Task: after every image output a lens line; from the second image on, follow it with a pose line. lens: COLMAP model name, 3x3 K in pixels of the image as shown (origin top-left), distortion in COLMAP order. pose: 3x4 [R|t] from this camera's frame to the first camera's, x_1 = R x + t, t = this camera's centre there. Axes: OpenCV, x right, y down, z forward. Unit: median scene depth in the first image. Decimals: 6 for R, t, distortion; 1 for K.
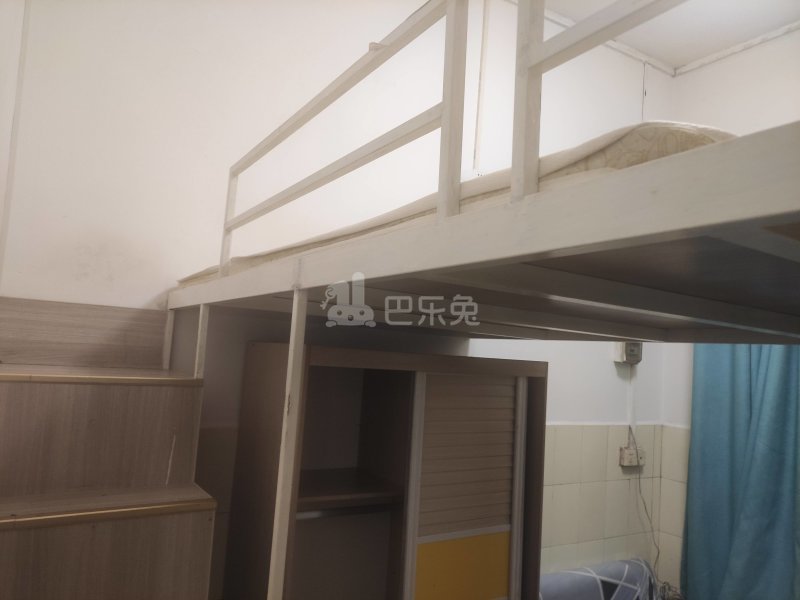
lens RADIAL K [[590.0, 0, 400.2], [0, 590.0, 301.4], [0, 0, 1]] dist [-0.000153, -0.000157]
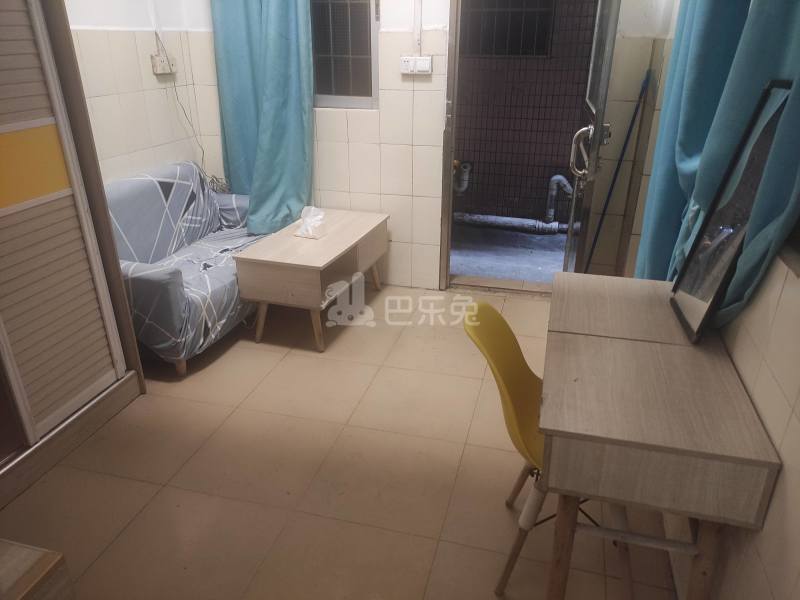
lens RADIAL K [[590.0, 0, 401.5], [0, 590.0, 299.3], [0, 0, 1]] dist [-0.000153, -0.000157]
pose [[0.730507, -0.336923, 0.594005, -0.048377], [-0.010297, 0.864288, 0.502892, 0.101649], [-0.682828, -0.373483, 0.627899, -0.068294]]
